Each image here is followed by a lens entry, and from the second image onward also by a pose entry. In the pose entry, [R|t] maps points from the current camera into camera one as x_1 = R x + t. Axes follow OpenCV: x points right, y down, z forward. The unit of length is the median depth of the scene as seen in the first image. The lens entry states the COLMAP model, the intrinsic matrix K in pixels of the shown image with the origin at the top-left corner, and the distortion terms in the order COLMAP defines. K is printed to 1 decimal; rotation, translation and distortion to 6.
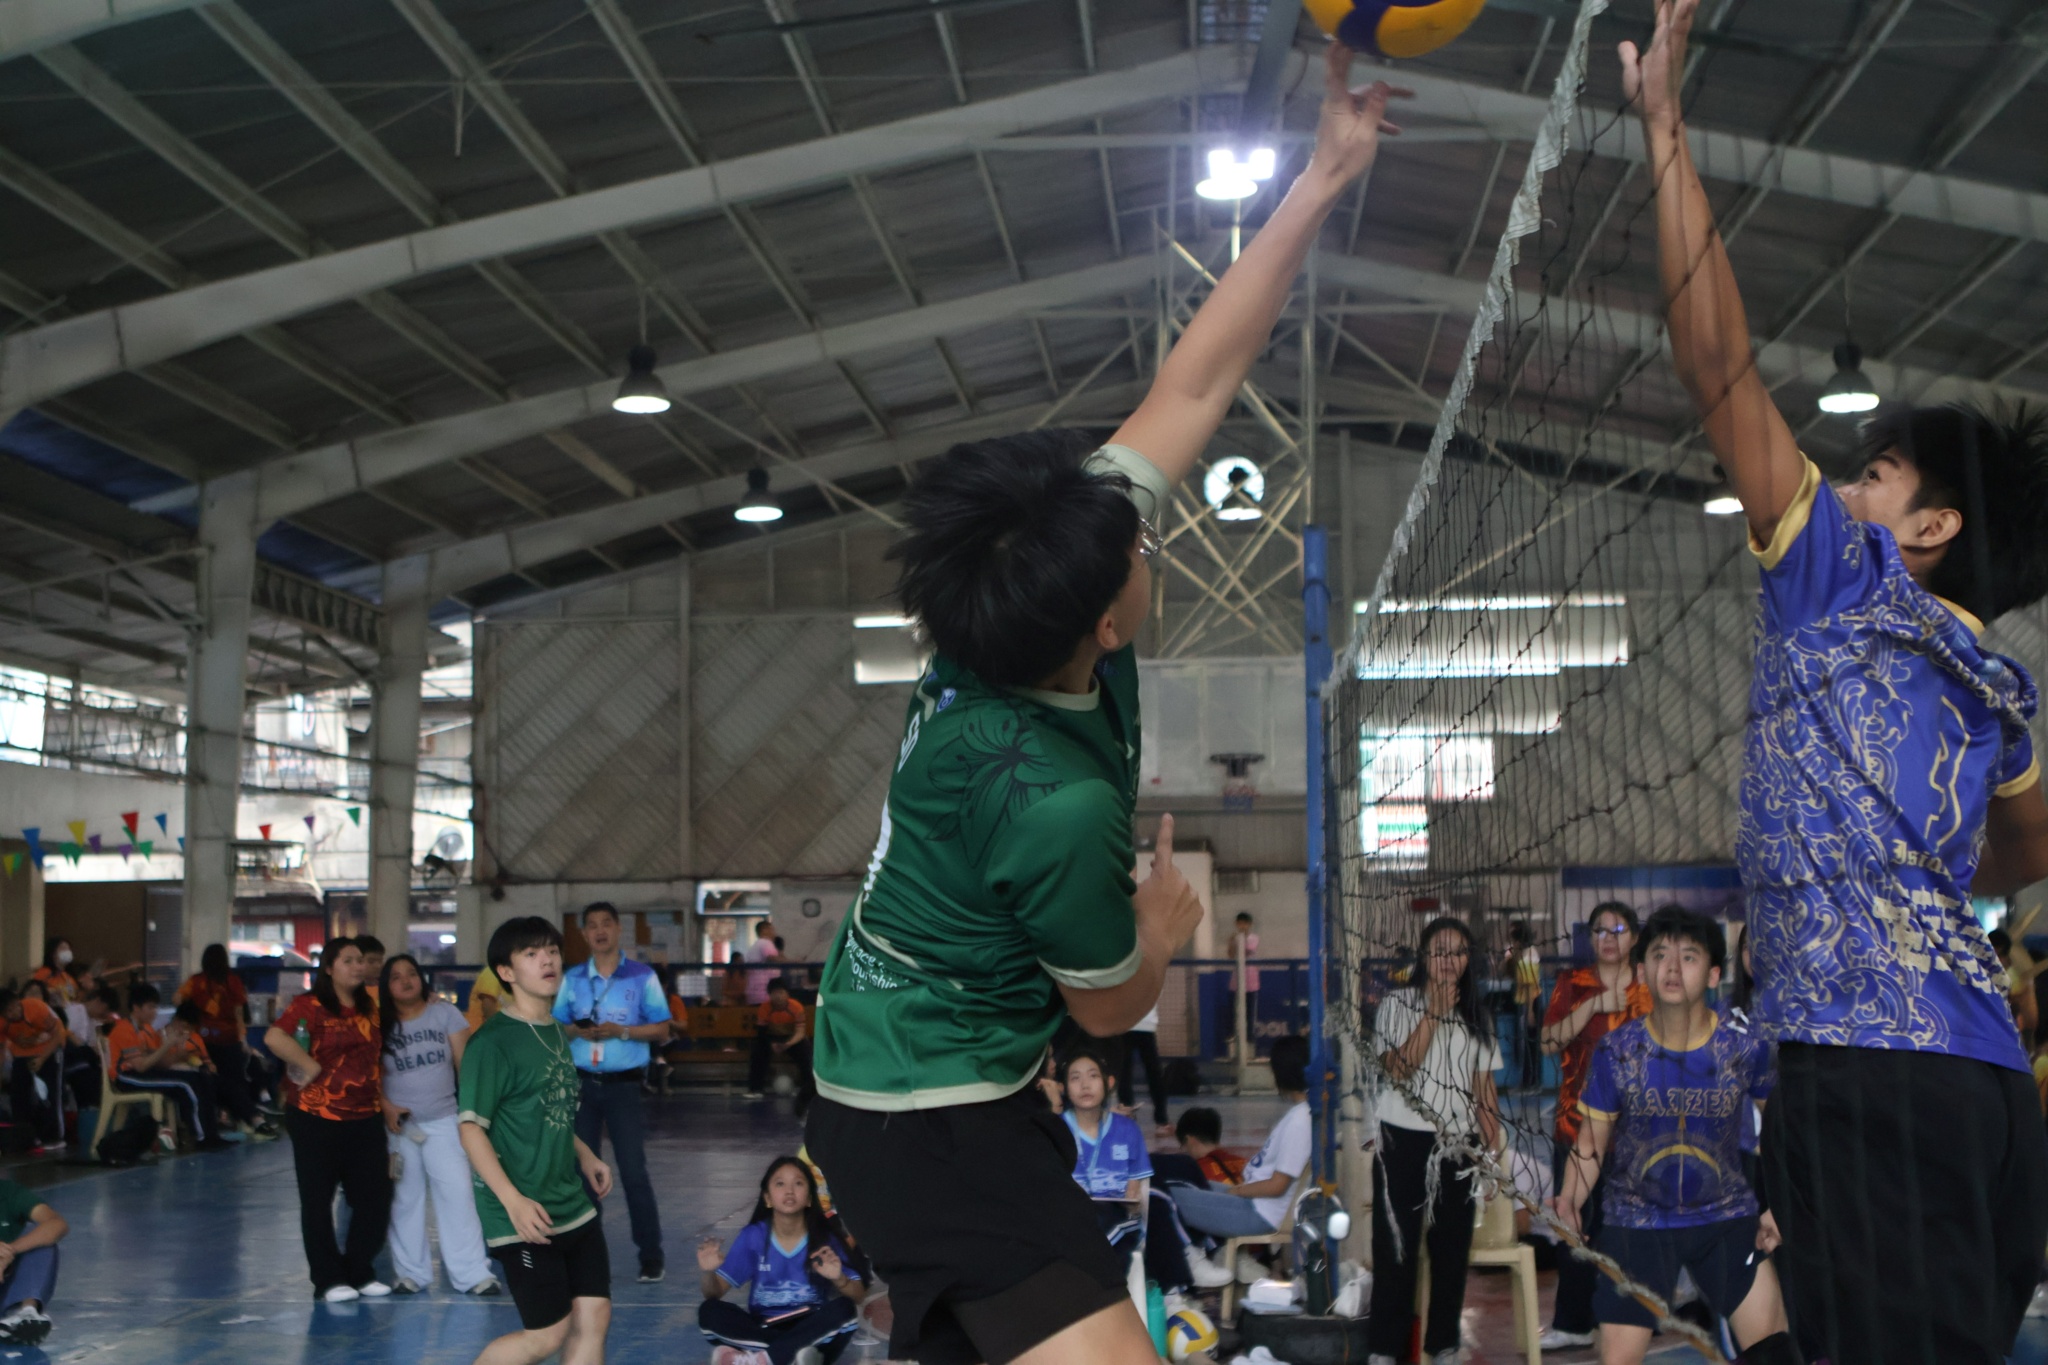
lens RADIAL K [[2753.5, 0, 1024.0], [0, 2753.5, 682.5], [0, 0, 1]] dist [-0.076322, -0.015309]
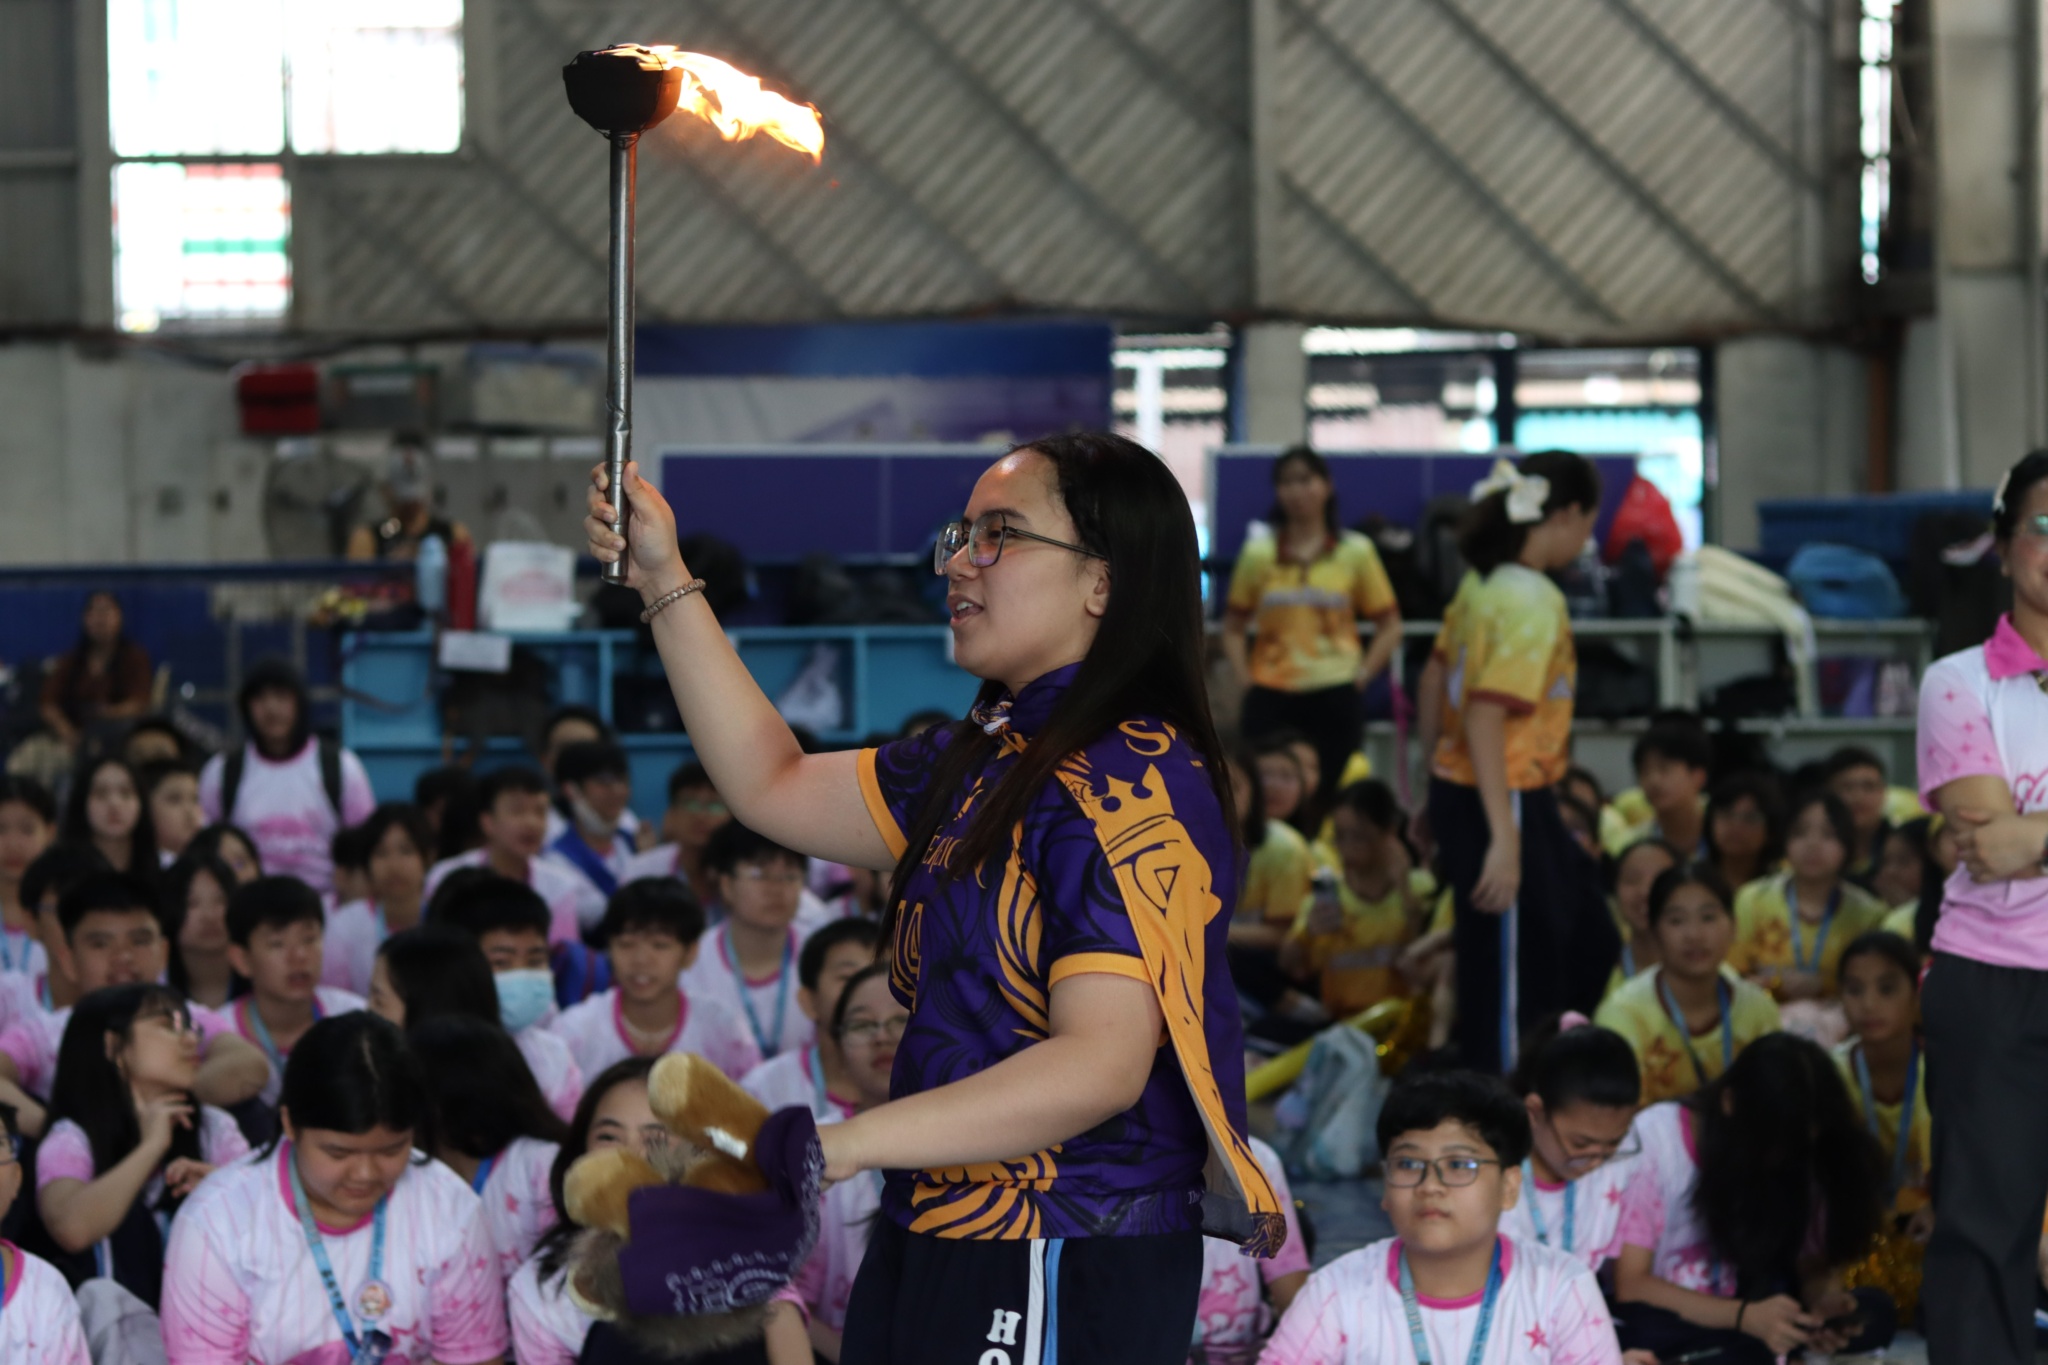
lens RADIAL K [[4440.4, 0, 886.6], [0, 4440.4, 685.9], [0, 0, 1]] dist [-0.061294, 0.407864]
pose [[0.974011, -0.015187, 0.225991, 0.123543], [-0.016898, 0.990097, 0.139368, 0.041418], [-0.225870, -0.139564, 0.964108, 0.524590]]
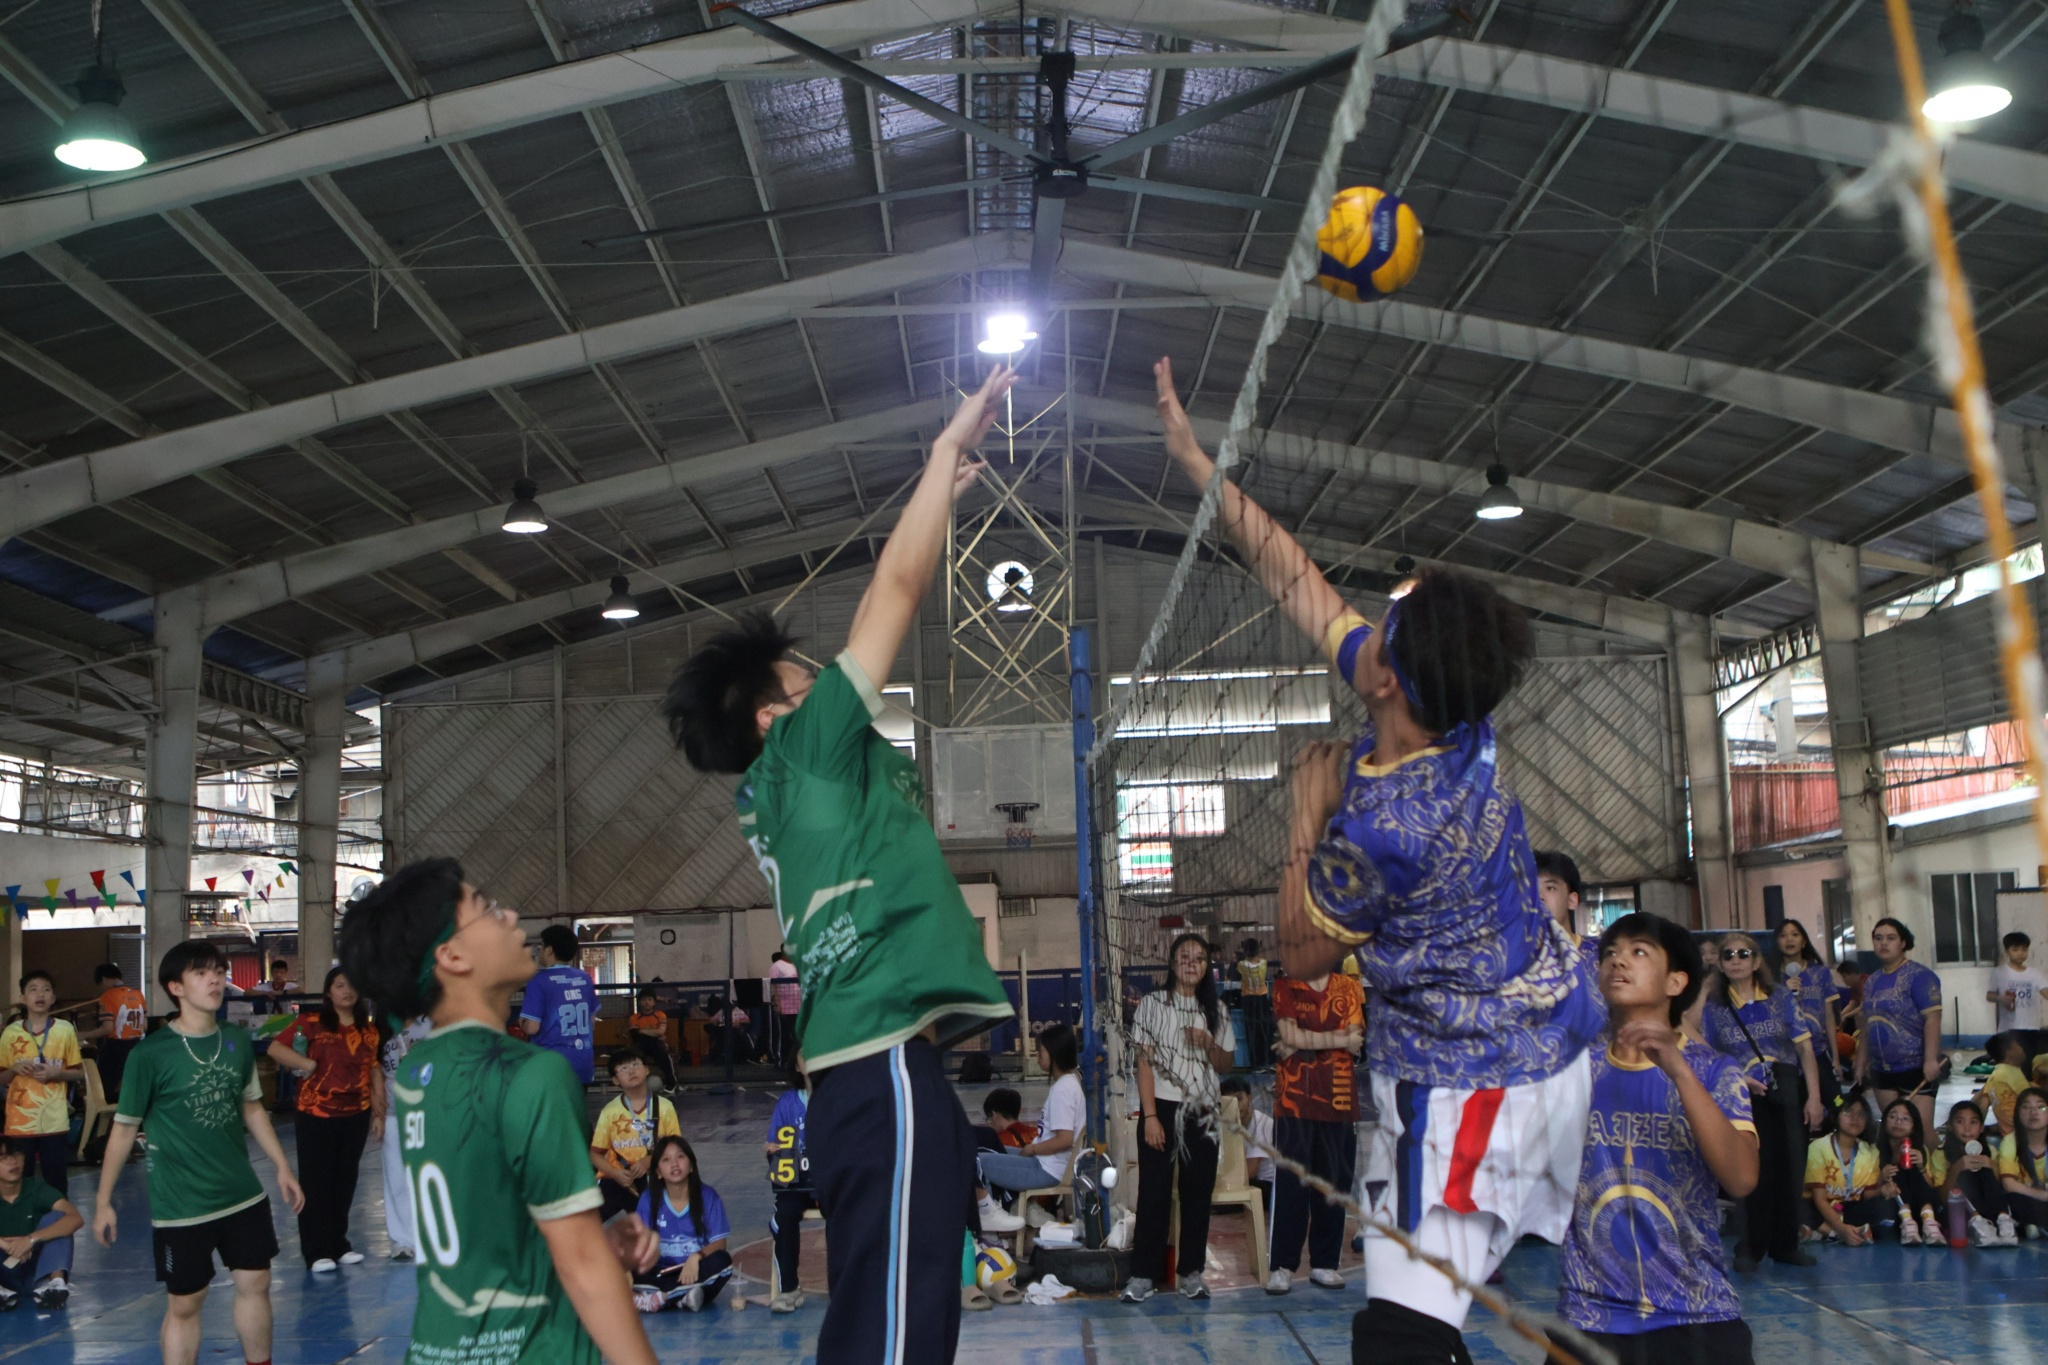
lens RADIAL K [[2284.5, 0, 1024.0], [0, 2284.5, 682.5], [0, 0, 1]] dist [-0.097513, 0.069843]
pose [[0.996461, -0.017897, 0.082135, -0.002513], [0.020071, 0.999468, -0.025721, -0.001652], [-0.081631, 0.027278, 0.996289, -0.018851]]
